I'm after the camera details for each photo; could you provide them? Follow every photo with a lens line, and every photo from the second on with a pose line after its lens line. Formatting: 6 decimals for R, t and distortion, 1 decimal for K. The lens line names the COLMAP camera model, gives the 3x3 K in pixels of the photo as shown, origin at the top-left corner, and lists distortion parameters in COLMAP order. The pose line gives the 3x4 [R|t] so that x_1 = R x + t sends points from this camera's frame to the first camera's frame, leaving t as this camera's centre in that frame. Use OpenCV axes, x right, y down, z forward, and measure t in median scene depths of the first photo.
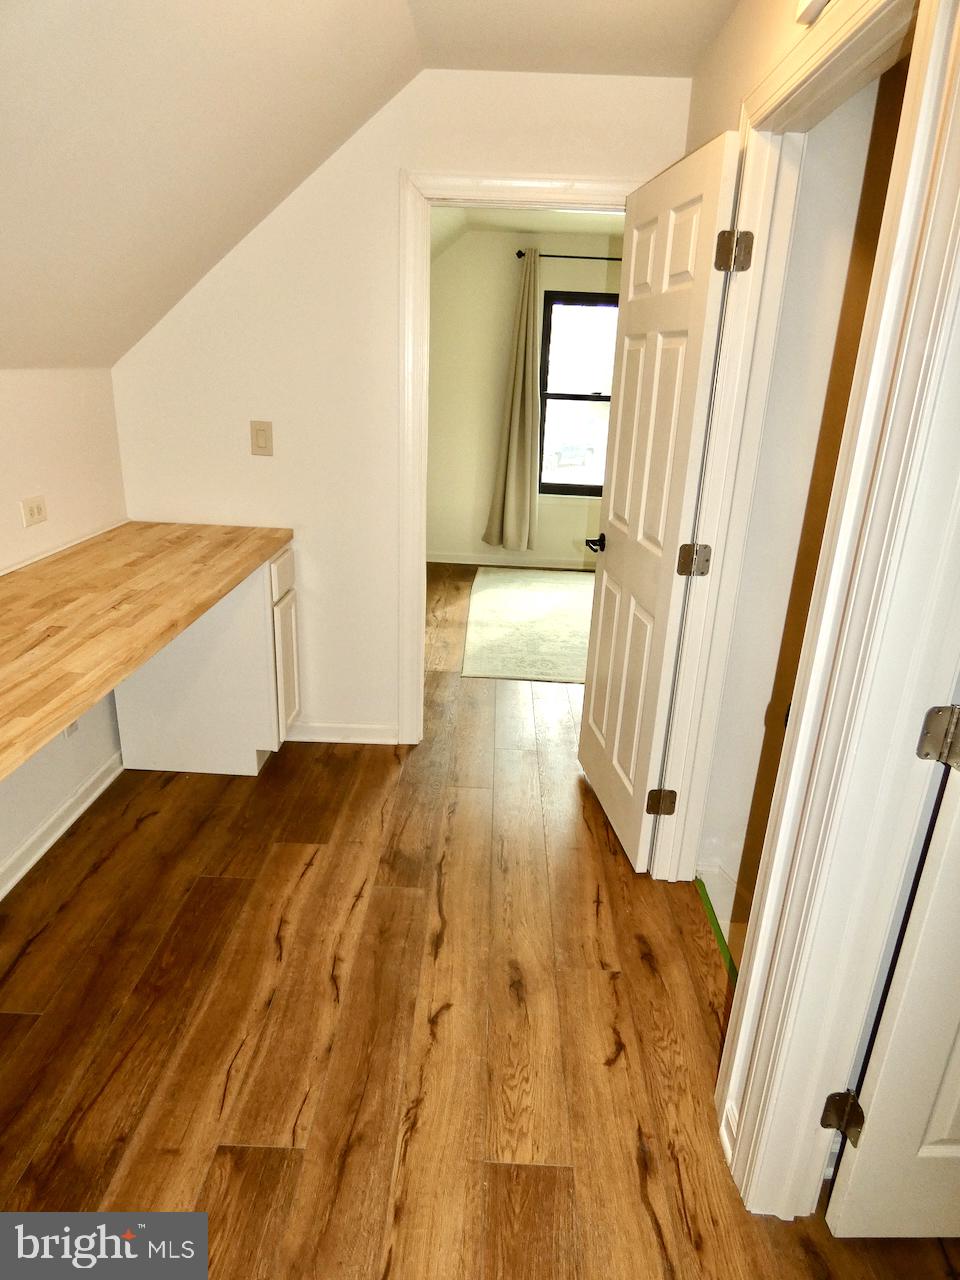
lens RADIAL K [[765.8, 0, 480.4], [0, 765.8, 634.6], [0, 0, 1]] dist [0.008573, -0.000394]
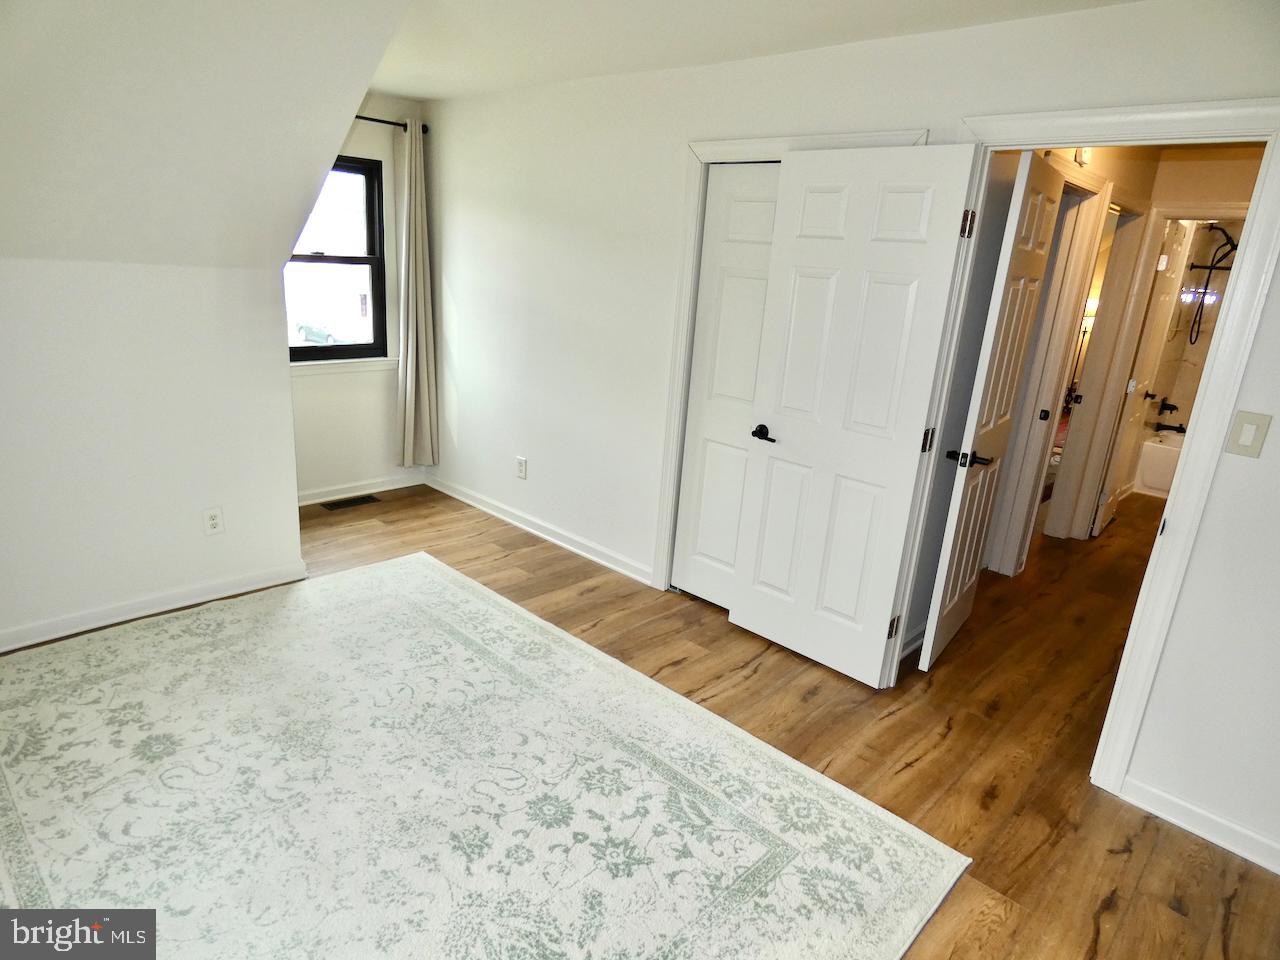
lens RADIAL K [[765.8, 0, 634.6], [0, 765.8, 479.4], [0, 0, 1]] dist [0.008573, -0.000394]
pose [[-0.726725, -0.276501, 0.628823, -0.147634], [0.132607, 0.841724, 0.523369, -0.626062], [-0.674008, 0.463732, -0.575036, 1.676876]]
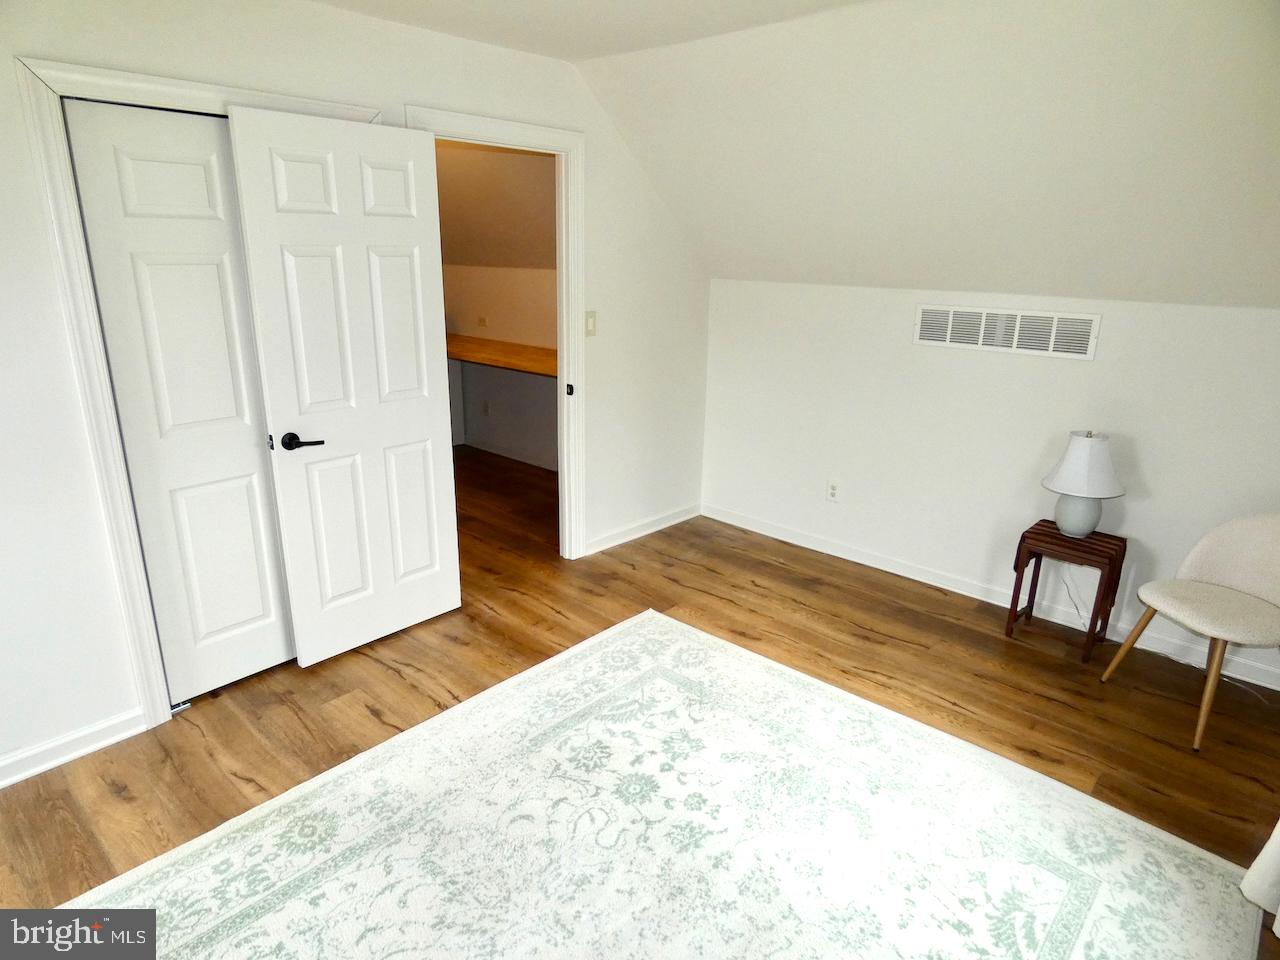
lens RADIAL K [[765.8, 0, 639.3], [0, 765.8, 477.5], [0, 0, 1]] dist [0.008573, -0.000394]
pose [[-0.660978, 0.176433, -0.729370, 0.766694], [-0.283315, 0.841357, 0.460272, -0.604792], [0.694868, 0.510871, -0.506132, 1.689122]]
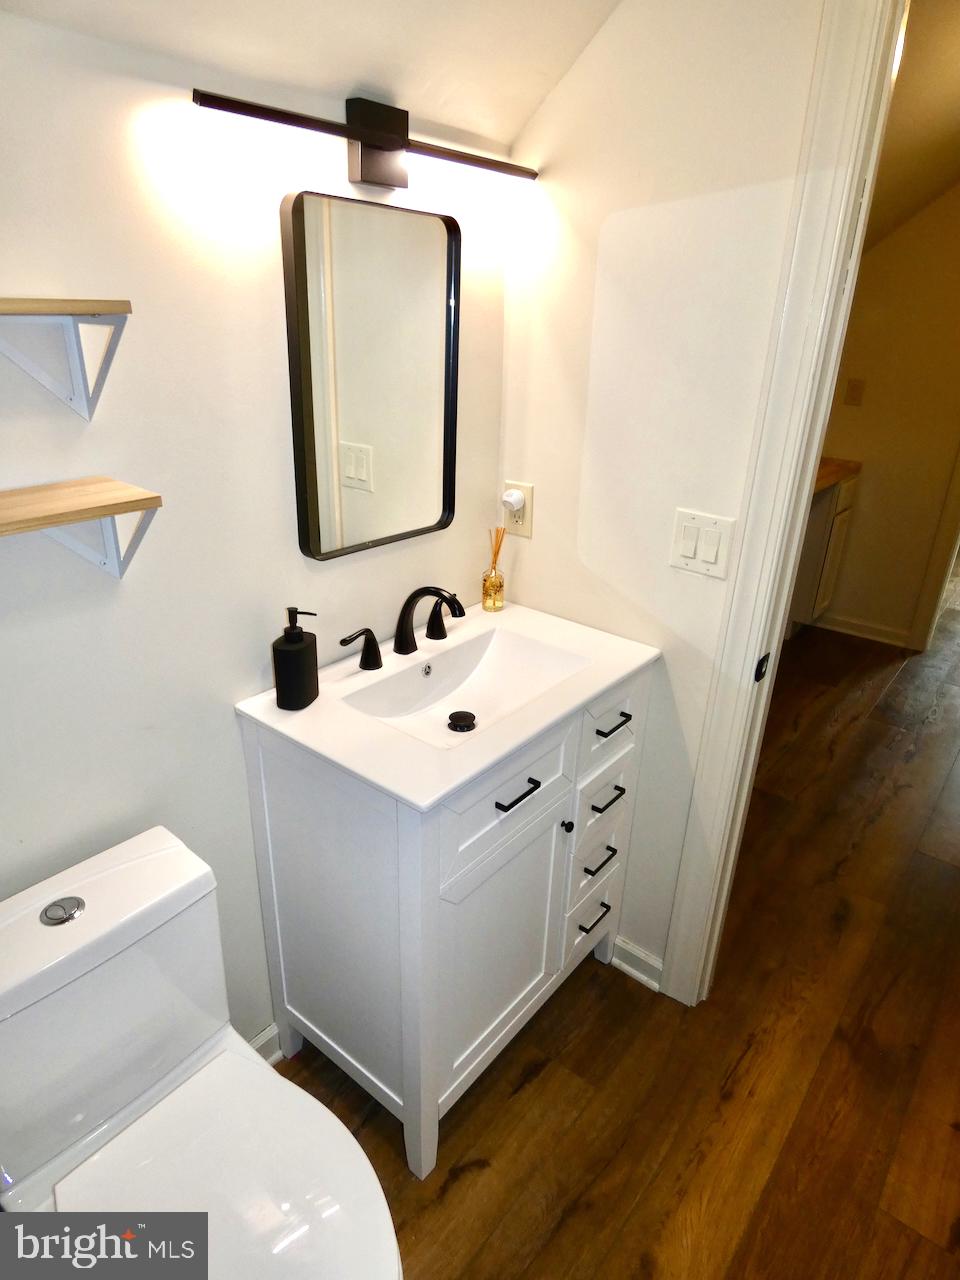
lens RADIAL K [[765.8, 0, 484.0], [0, 765.8, 646.2], [0, 0, 1]] dist [0.008573, -0.000394]
pose [[0.795464, 0.236020, -0.558150, 0.054078], [-0.196685, 0.971730, 0.130597, 0.154976], [0.573194, 0.005894, 0.819398, -0.546701]]
